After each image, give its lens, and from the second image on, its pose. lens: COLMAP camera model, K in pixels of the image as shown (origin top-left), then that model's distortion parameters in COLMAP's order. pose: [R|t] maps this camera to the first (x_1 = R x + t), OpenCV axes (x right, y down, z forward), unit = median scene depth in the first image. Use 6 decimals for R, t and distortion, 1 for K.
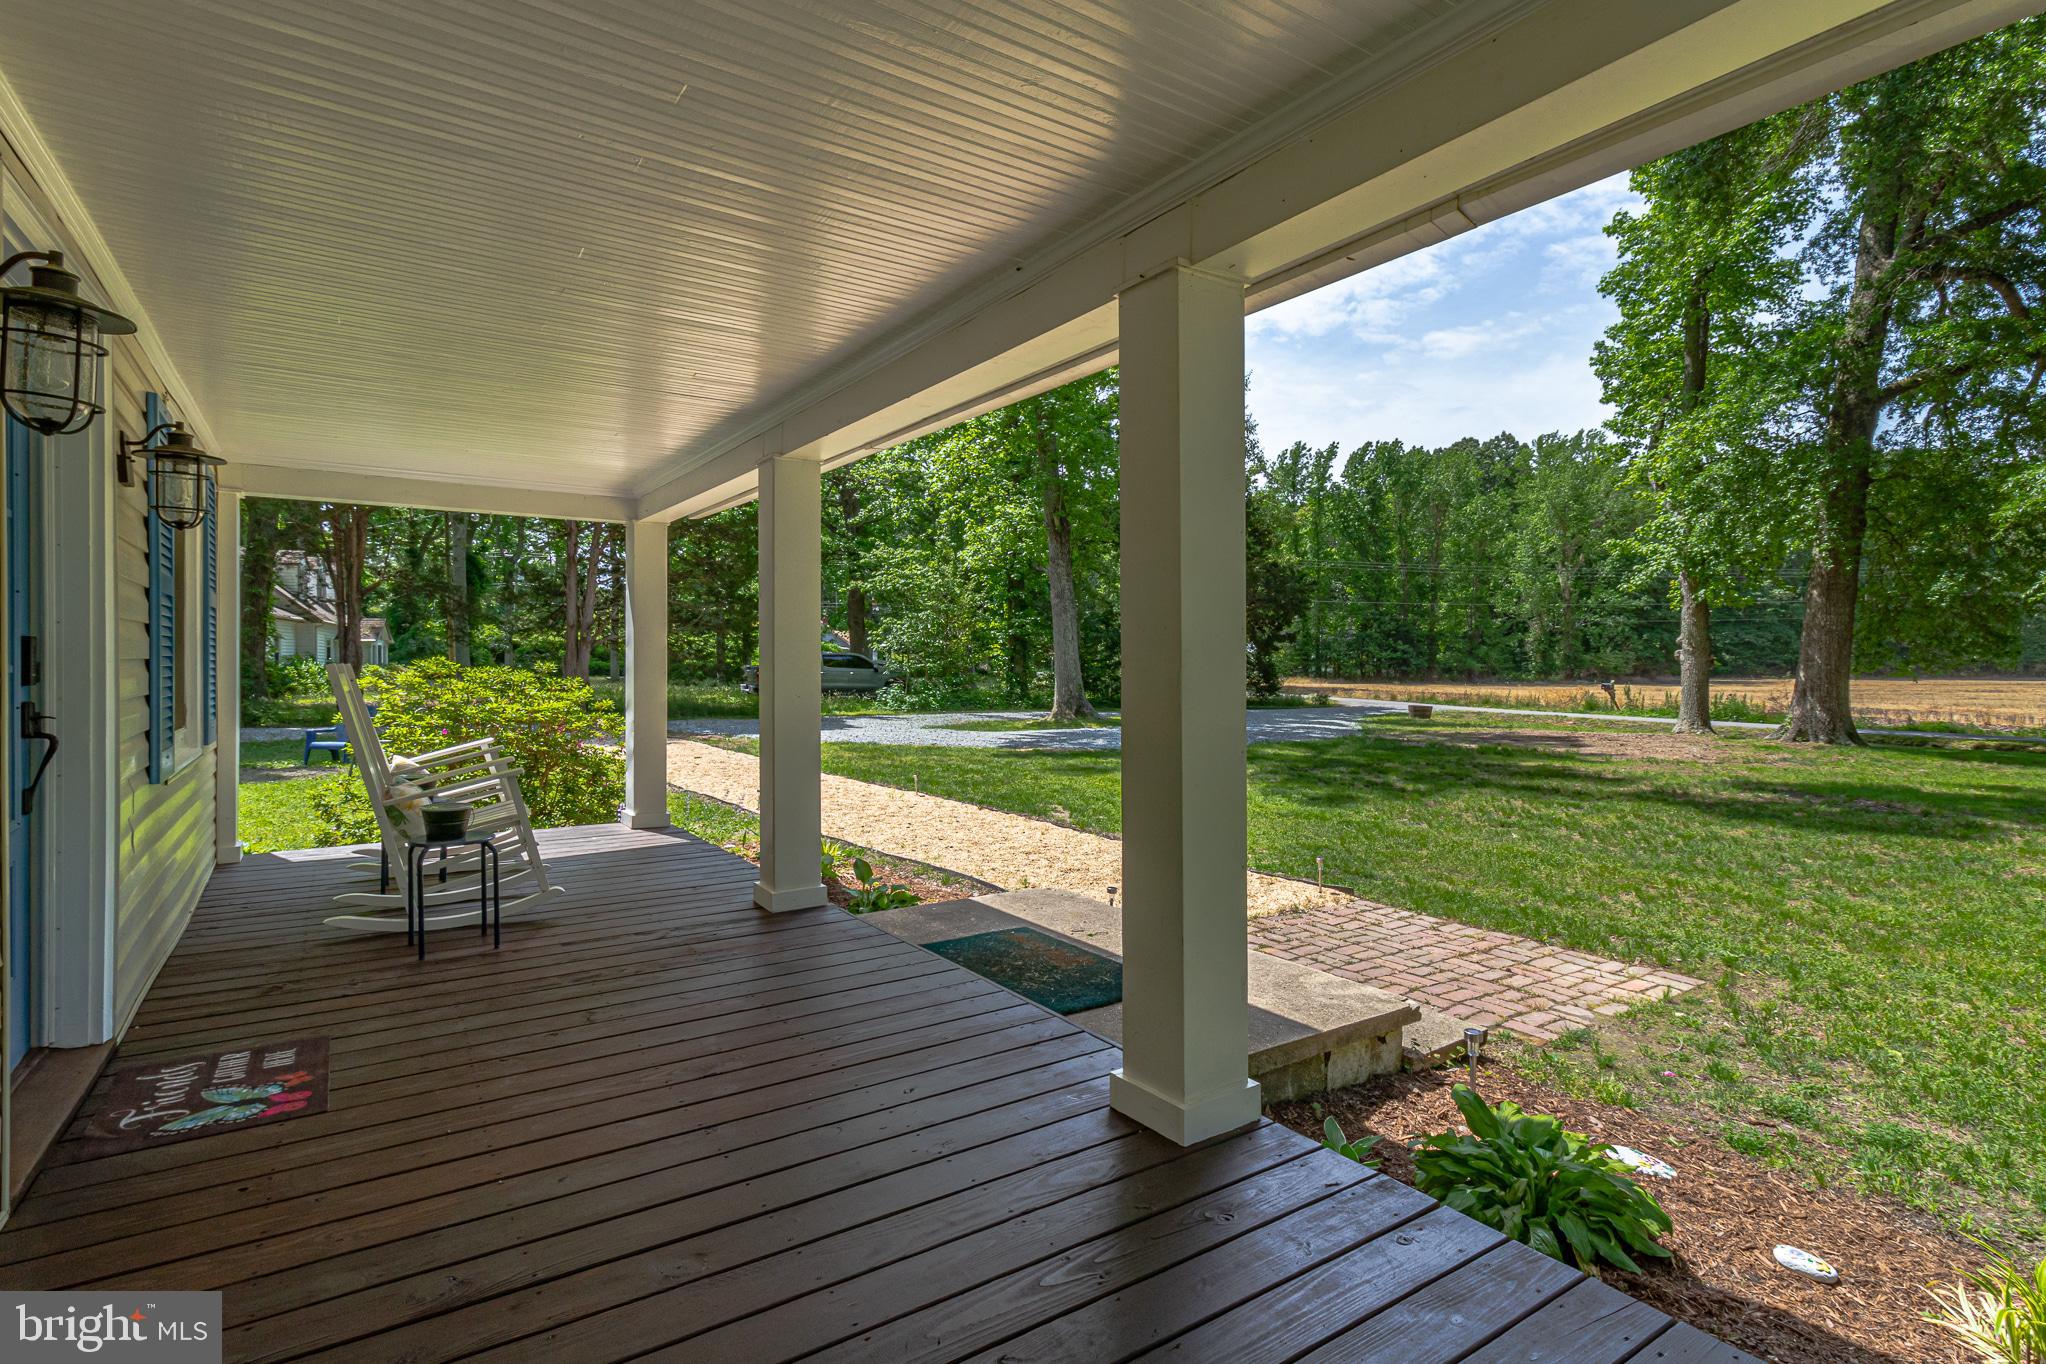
lens RADIAL K [[969.2, 0, 1021.3], [0, 969.2, 673.0], [0, 0, 1]] dist [0.004582, -0.000343]
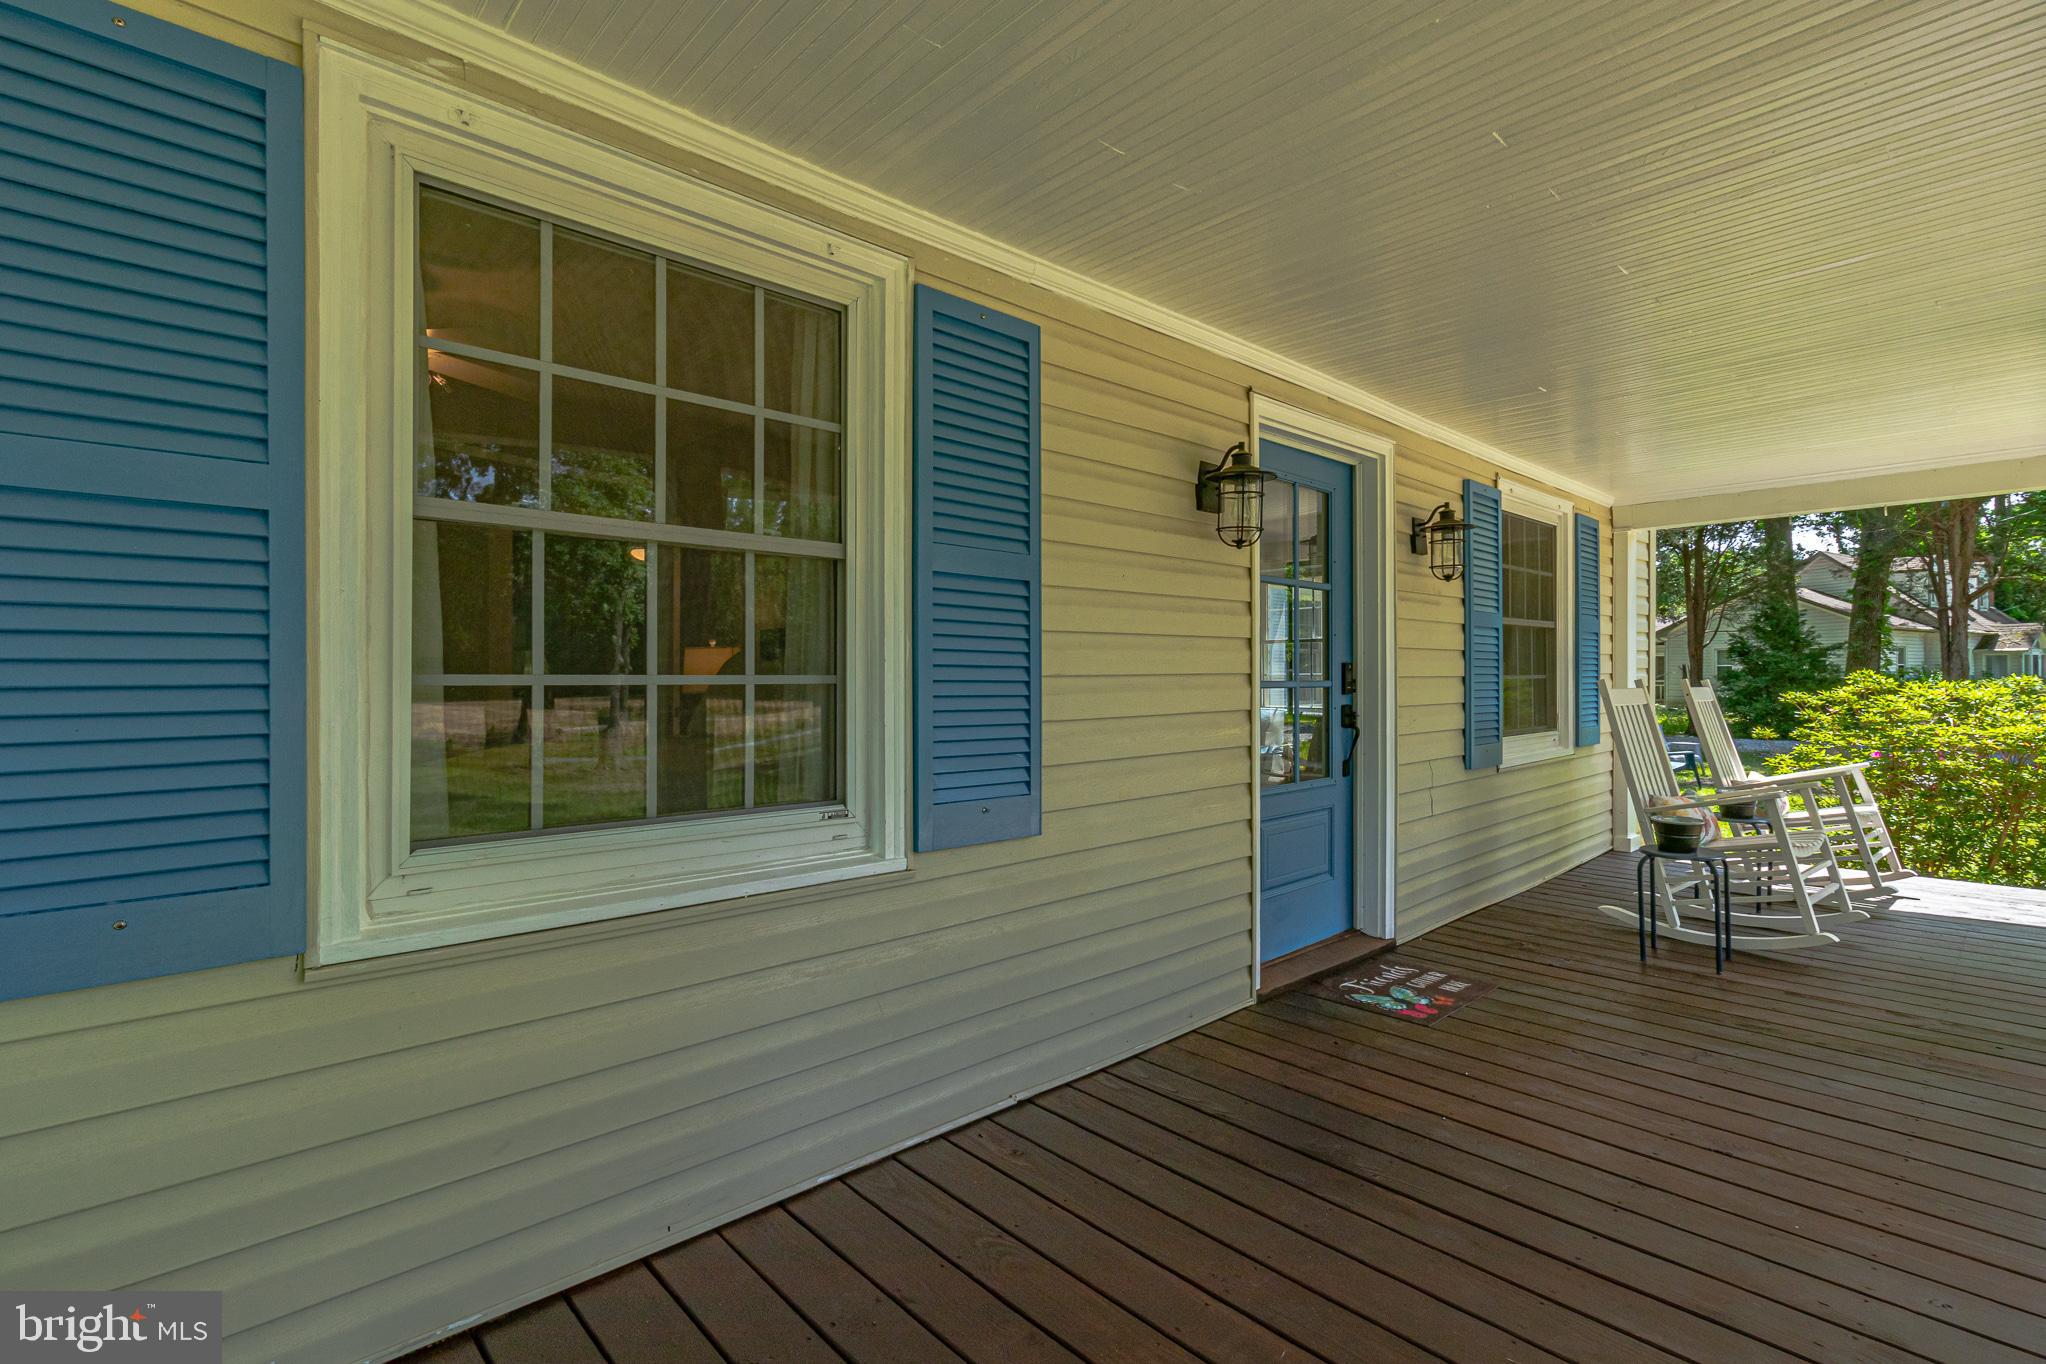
lens RADIAL K [[969.2, 0, 1031.8], [0, 969.2, 675.0], [0, 0, 1]] dist [0.004582, -0.000343]
pose [[0.163286, -0.008335, -0.986544, 0.428538], [-0.003225, 0.999954, -0.008982, -0.002910], [0.986573, 0.004649, 0.163252, 0.240339]]
